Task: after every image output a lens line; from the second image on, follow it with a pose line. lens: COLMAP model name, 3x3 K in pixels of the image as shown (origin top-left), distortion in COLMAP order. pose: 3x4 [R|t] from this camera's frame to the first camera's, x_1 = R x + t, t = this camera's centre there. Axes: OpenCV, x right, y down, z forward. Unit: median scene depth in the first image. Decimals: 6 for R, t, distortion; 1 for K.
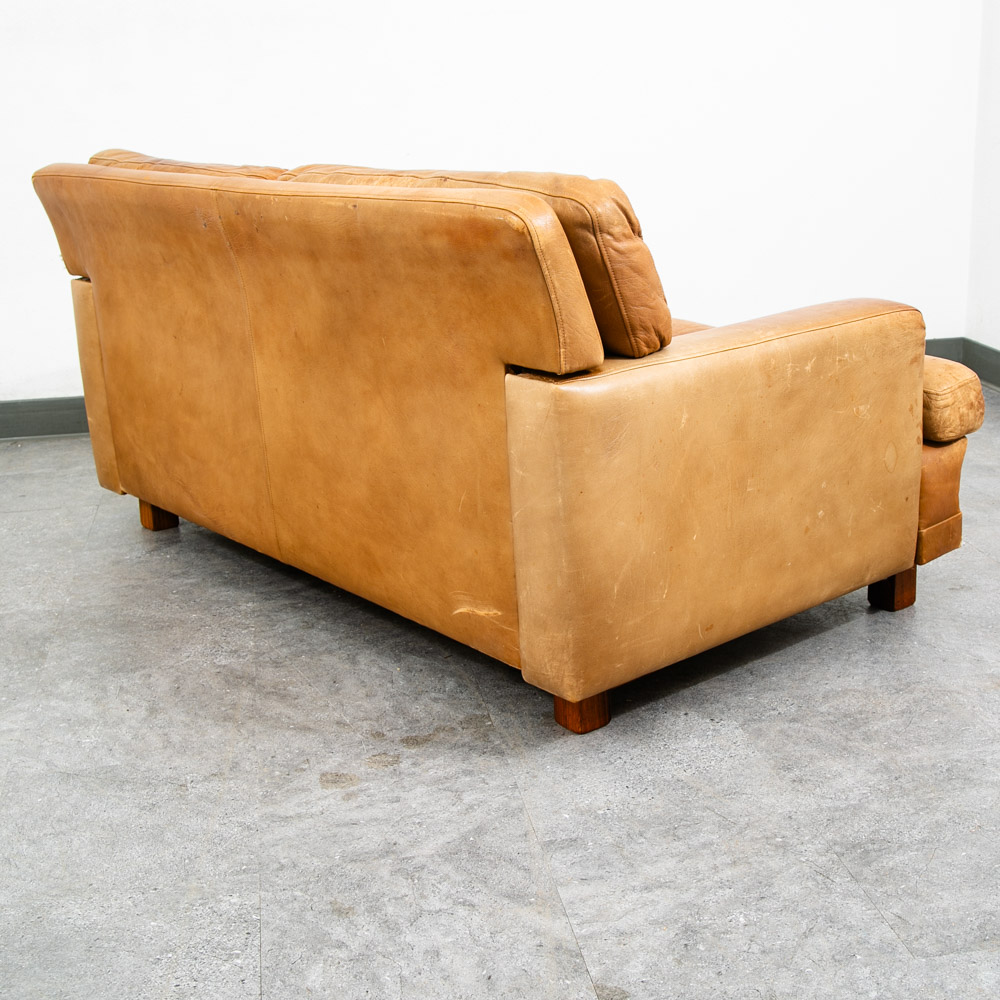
lens RADIAL K [[1447.2, 0, 520.6], [0, 1447.2, 521.9], [0, 0, 1]] dist [0.027379, -0.004553]
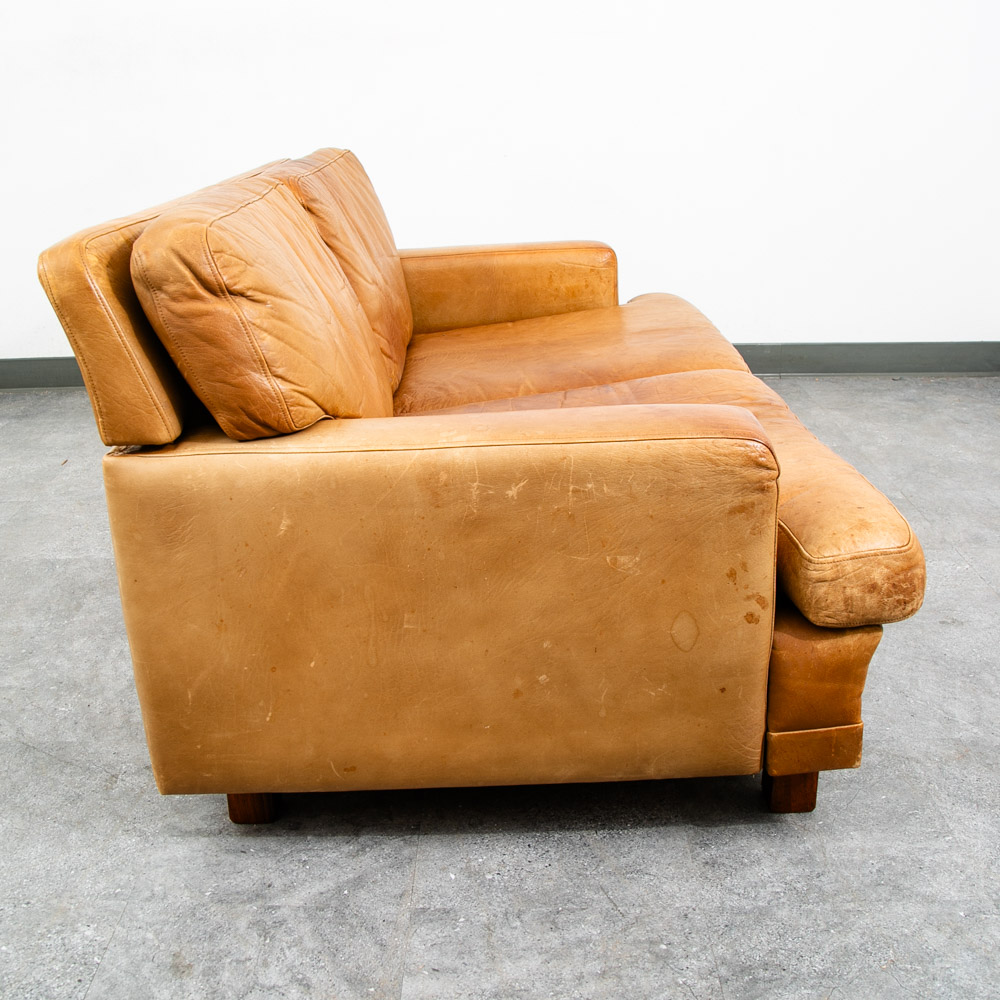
lens RADIAL K [[1103.3, 0, 465.4], [0, 1103.3, 493.0], [0, 0, 1]] dist [-0.113724, 0.041633]
pose [[0.775575, 0.232945, -0.586703, 0.523306], [-0.187337, 0.972487, 0.138474, -0.184010], [0.602817, 0.002514, 0.797875, 0.546250]]
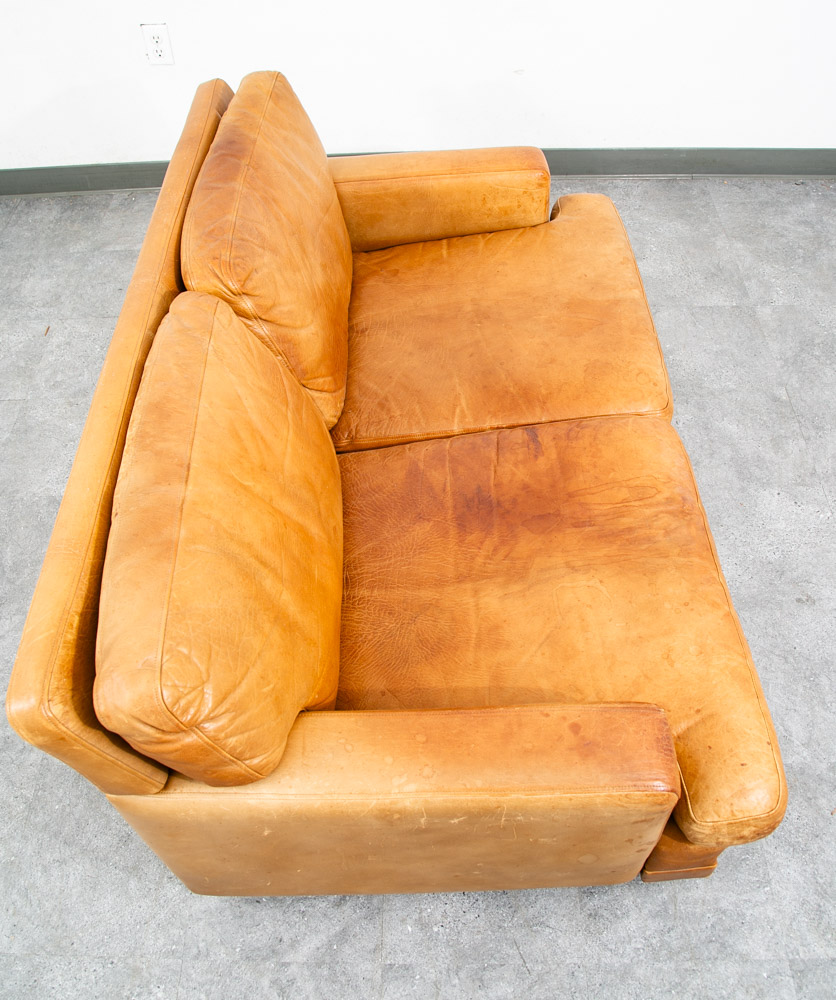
lens RADIAL K [[871.6, 0, 417.6], [0, 871.6, 478.2], [0, 0, 1]] dist [-0.114834, 0.054239]
pose [[0.791387, 0.470177, -0.390693, 0.293866], [-0.173093, 0.785292, 0.594437, -0.594500], [0.586298, -0.402803, 0.702854, 0.717005]]
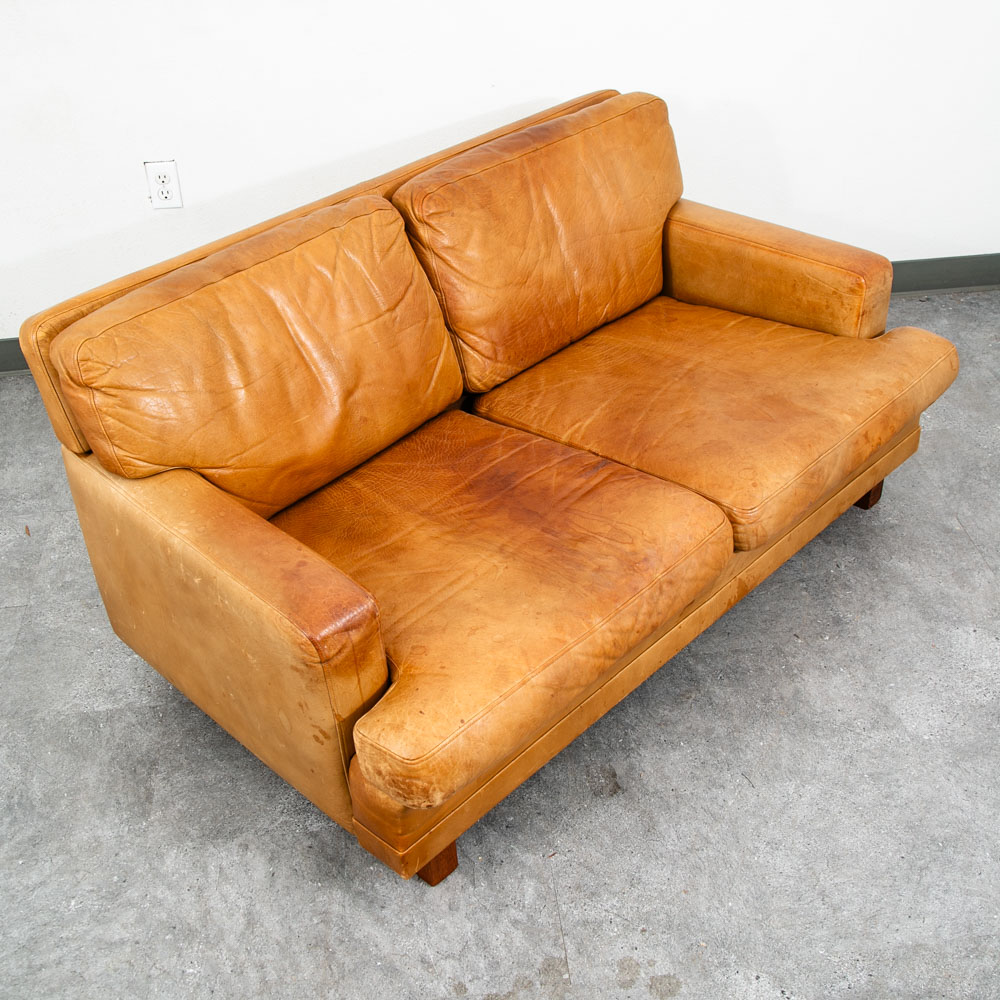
lens RADIAL K [[1201.5, 0, 481.9], [0, 1201.5, 503.4], [0, 0, 1]] dist [-0.038902, -0.021145]
pose [[0.116165, 0.615525, -0.779509, 0.899186], [-0.254816, 0.777024, 0.575590, -0.731960], [0.959987, 0.131768, 0.247108, 0.997858]]
